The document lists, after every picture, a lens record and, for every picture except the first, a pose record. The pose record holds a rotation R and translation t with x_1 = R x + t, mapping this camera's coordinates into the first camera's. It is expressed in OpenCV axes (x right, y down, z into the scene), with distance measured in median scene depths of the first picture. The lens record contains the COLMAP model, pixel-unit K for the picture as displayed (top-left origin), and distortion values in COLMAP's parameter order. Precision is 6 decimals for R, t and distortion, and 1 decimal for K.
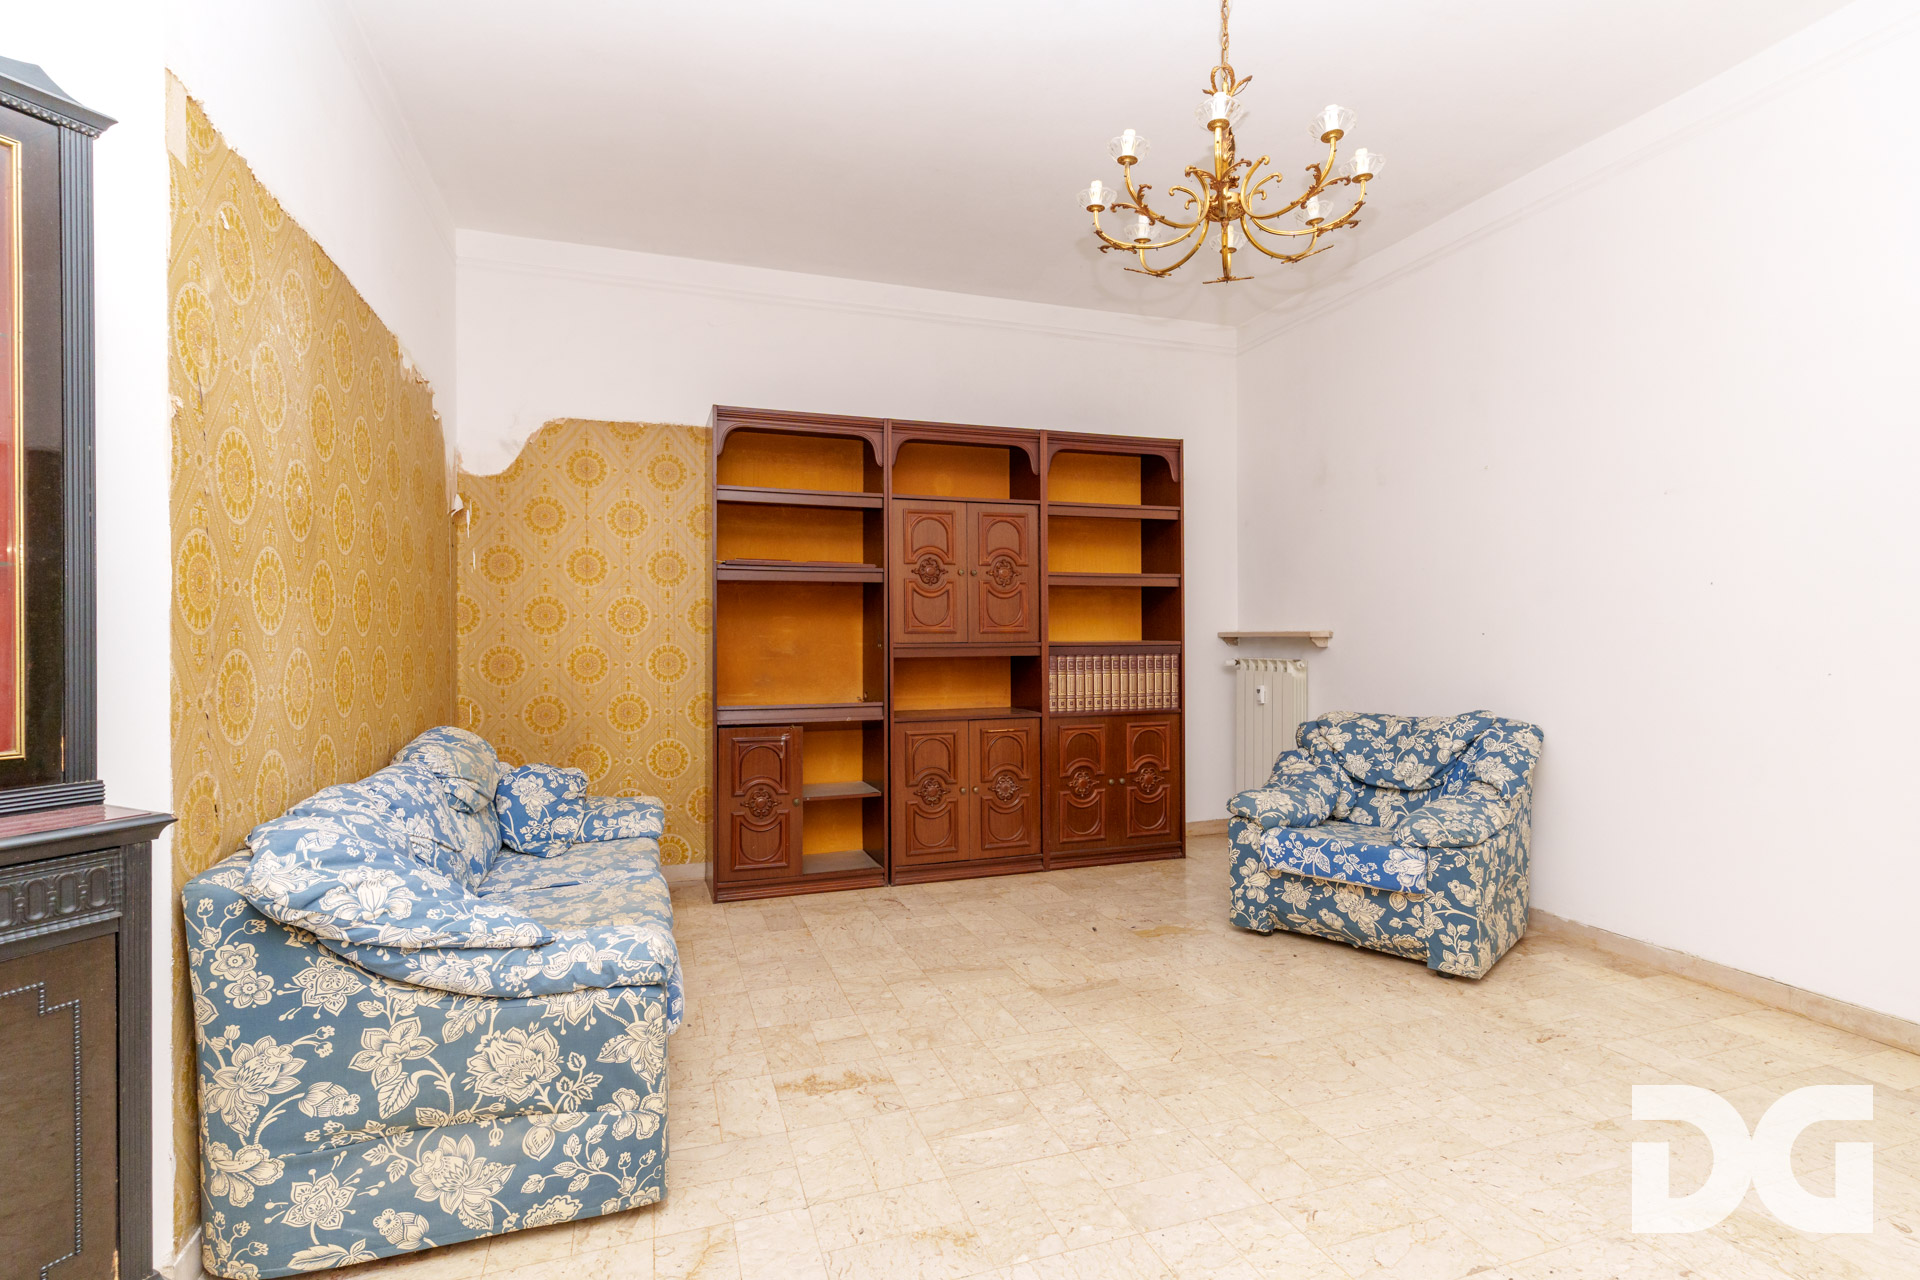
lens RADIAL K [[919.0, 0, 966.3], [0, 919.0, 642.9], [0, 0, 1]] dist [0.002082, 0.001384]
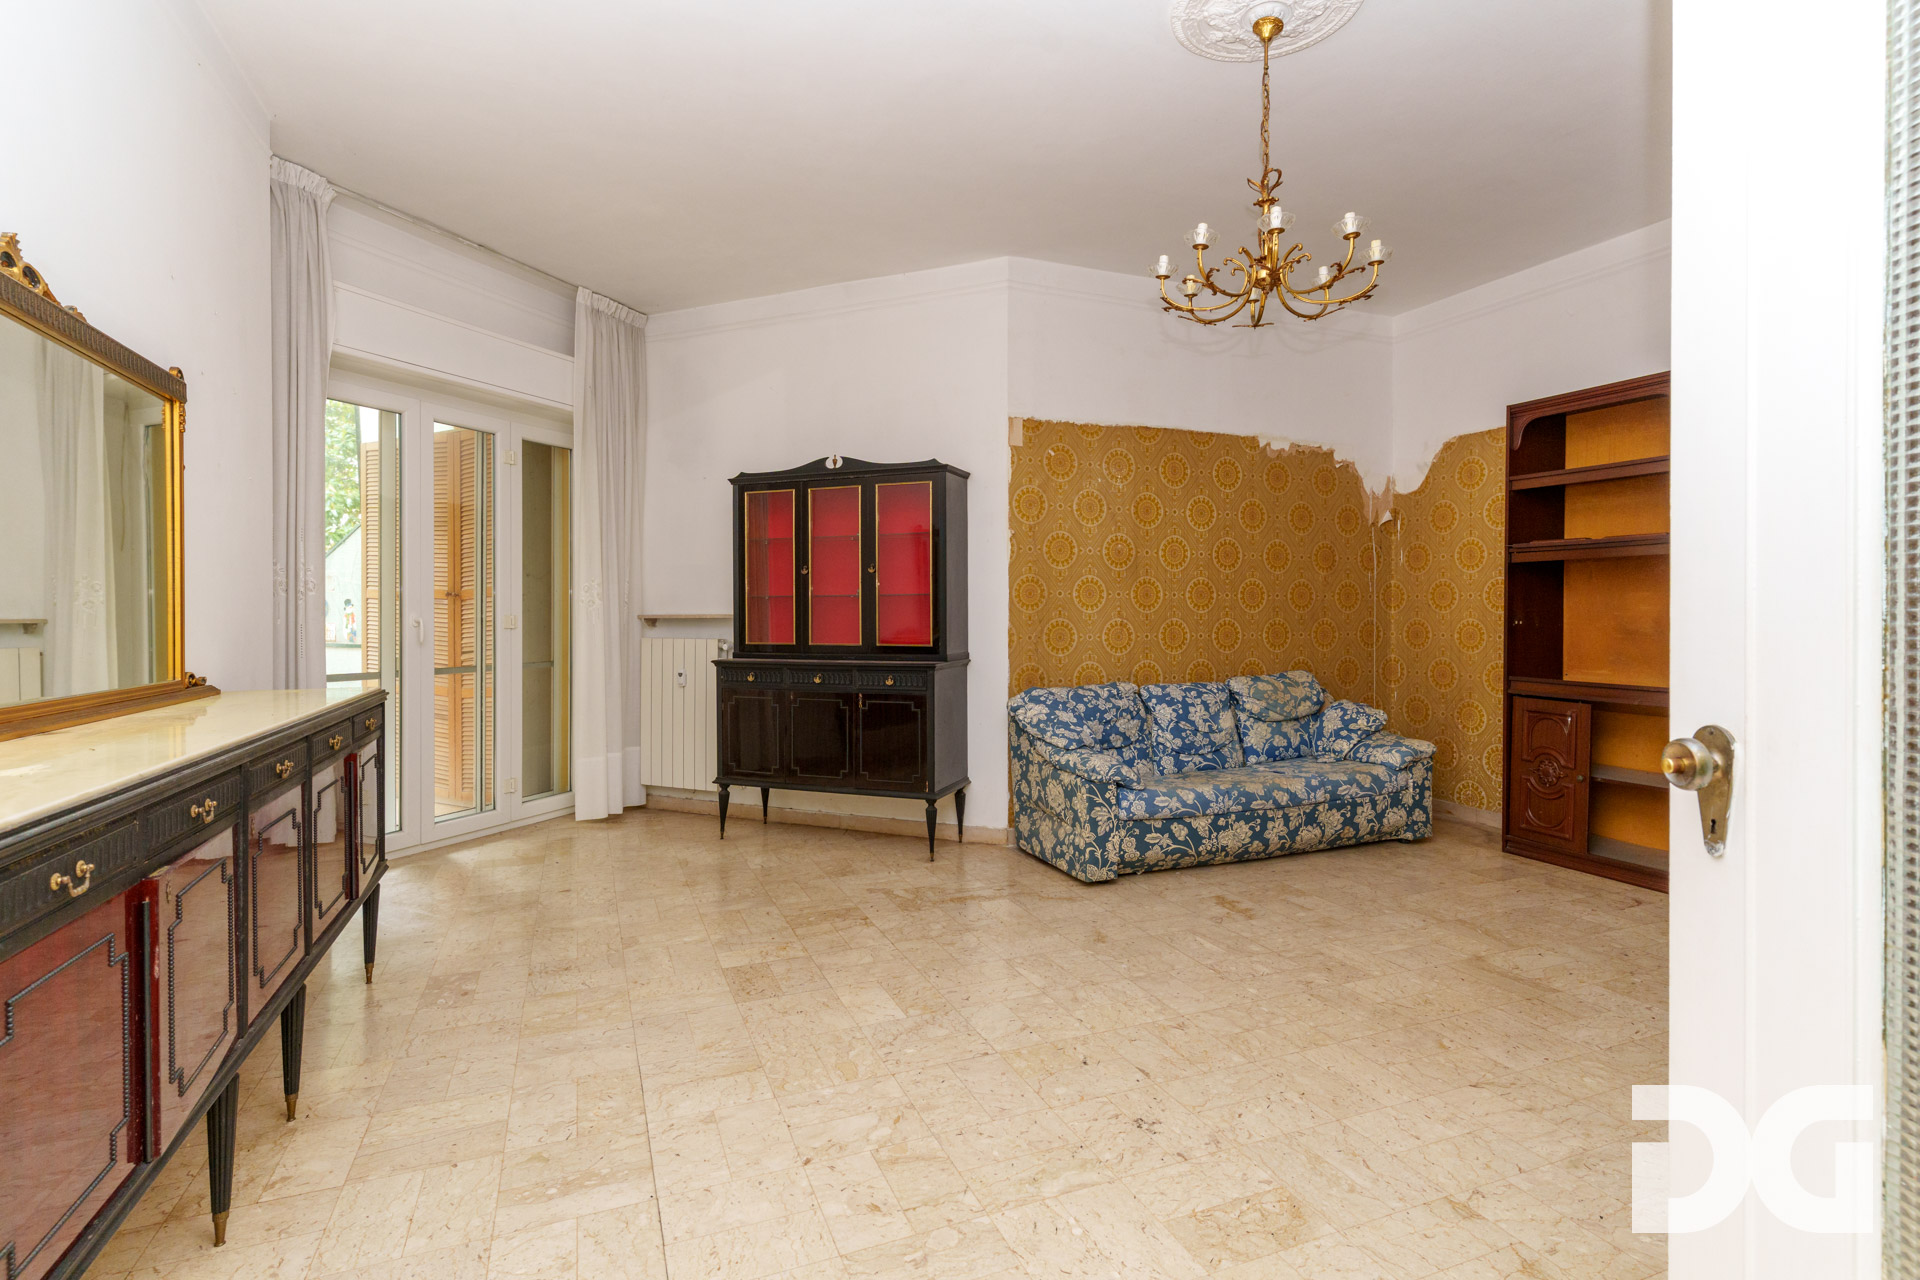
lens RADIAL K [[919.0, 0, 940.6], [0, 919.0, 632.7], [0, 0, 1]] dist [0.002082, 0.001384]
pose [[0.042400, 0.026922, -0.998738, 0.967433], [-0.005955, 0.999626, 0.026693, -0.011108], [0.999083, 0.004816, 0.042544, 0.317189]]
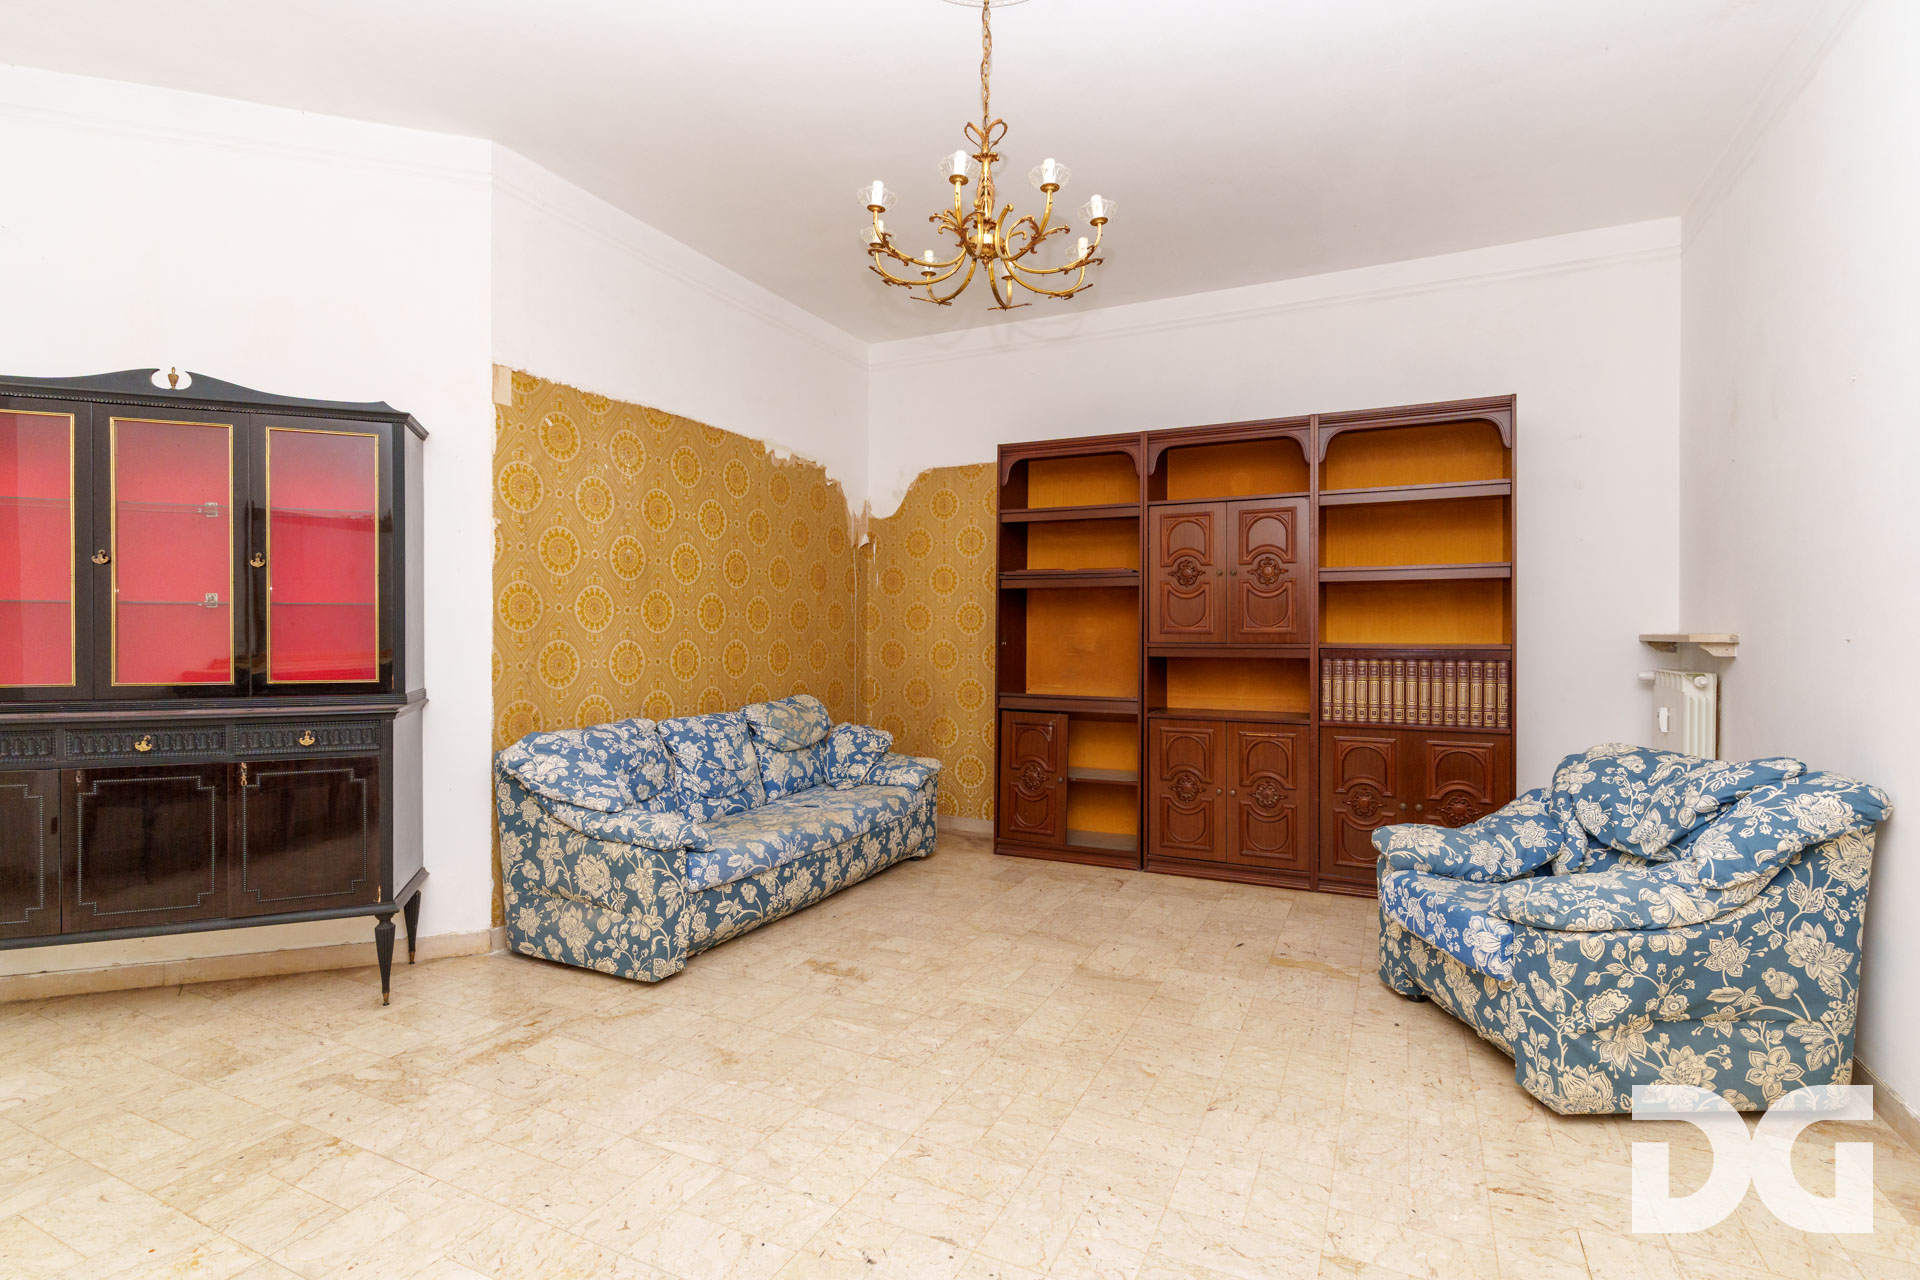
lens RADIAL K [[919.0, 0, 963.2], [0, 919.0, 641.4], [0, 0, 1]] dist [0.002082, 0.001384]
pose [[0.703355, 0.012485, -0.710729, 0.665176], [-0.011250, 0.999916, 0.006432, -0.006841], [0.710750, 0.003472, 0.703436, 0.136086]]
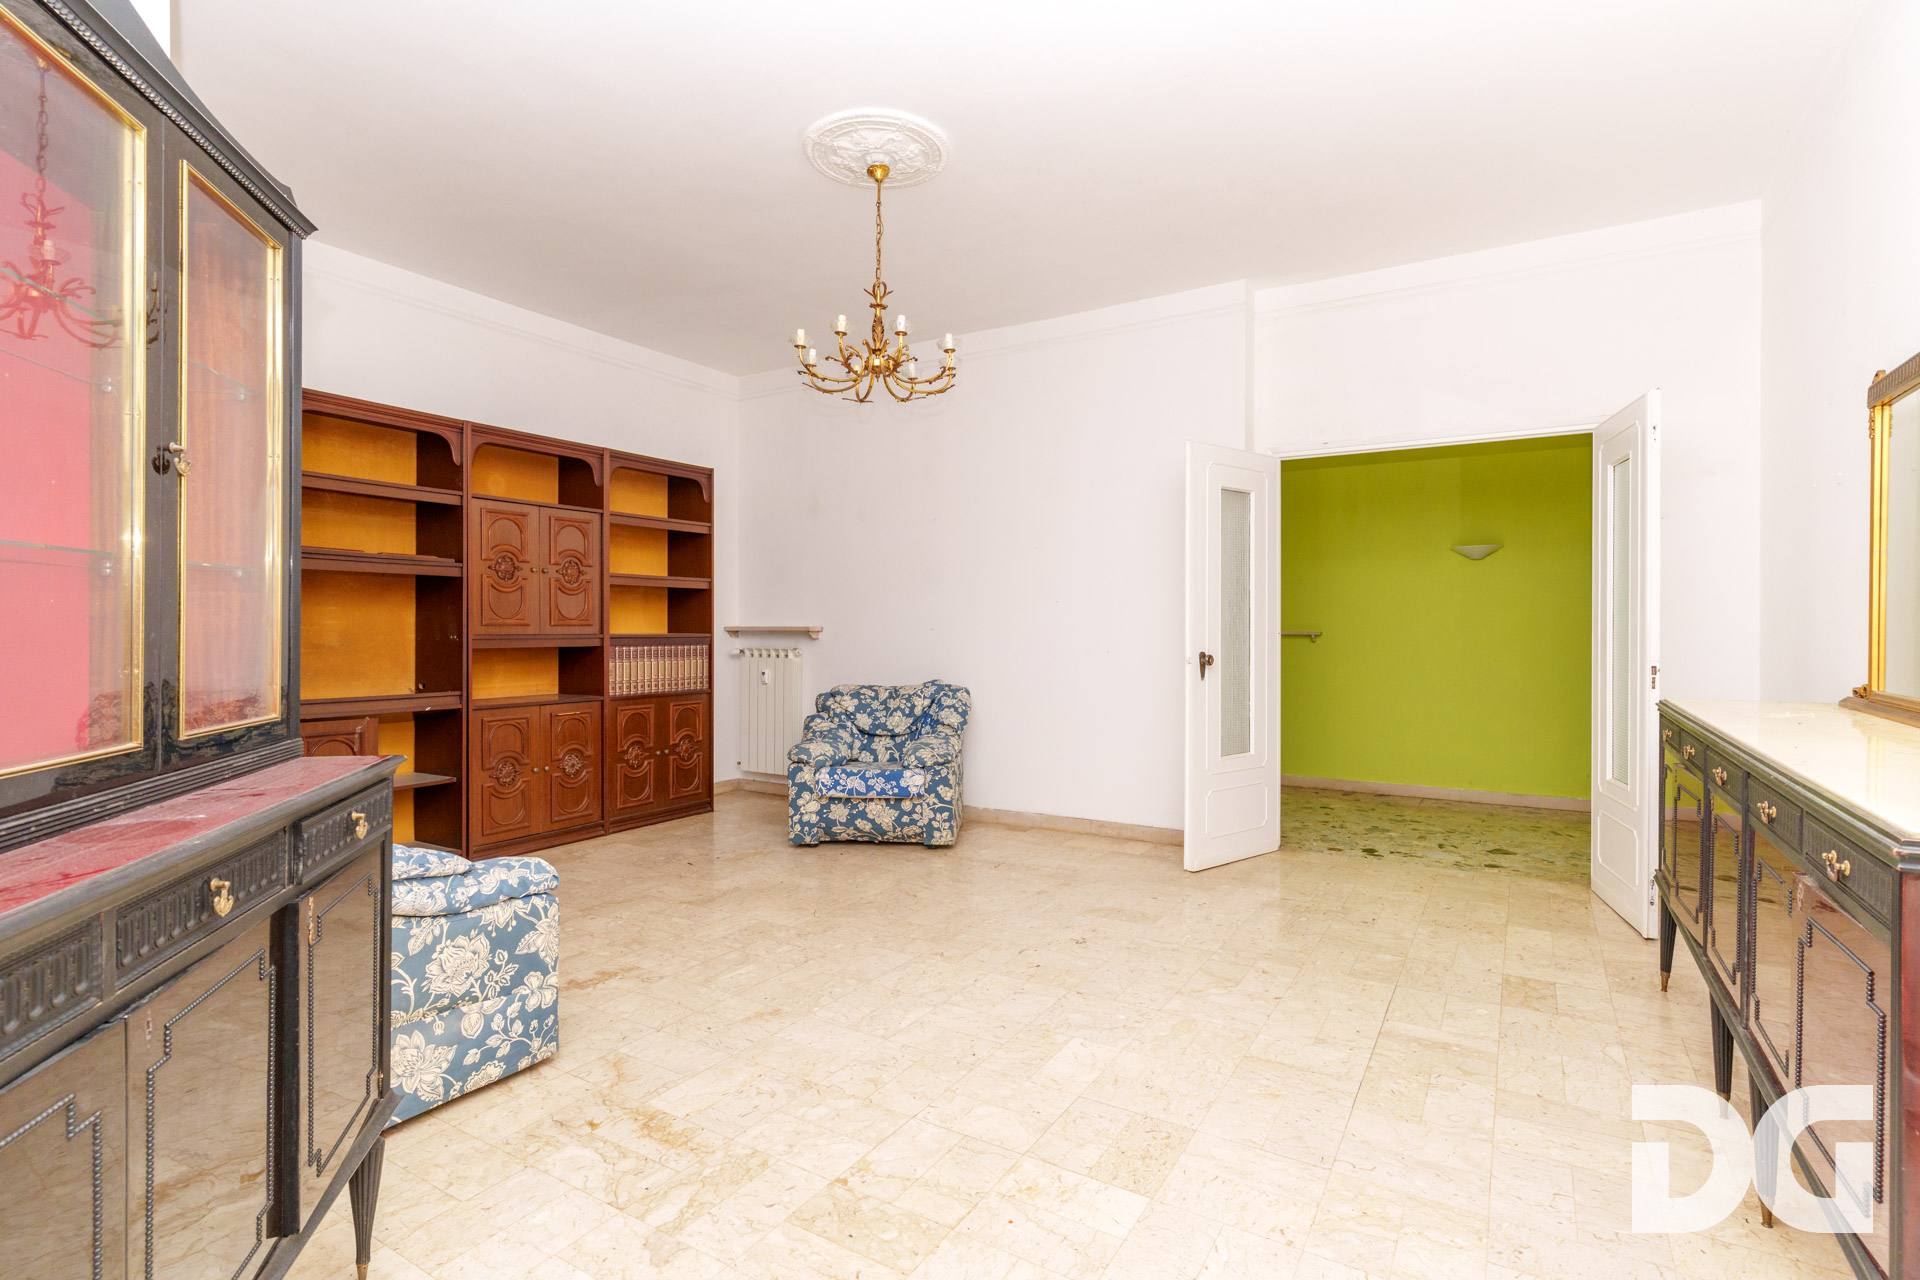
lens RADIAL K [[919.0, 0, 975.6], [0, 919.0, 637.0], [0, 0, 1]] dist [0.002082, 0.001384]
pose [[0.765950, 0.000619, 0.642899, -0.399867], [-0.001431, 0.999999, 0.000742, 0.001685], [-0.642898, -0.001489, 0.765950, -0.226052]]
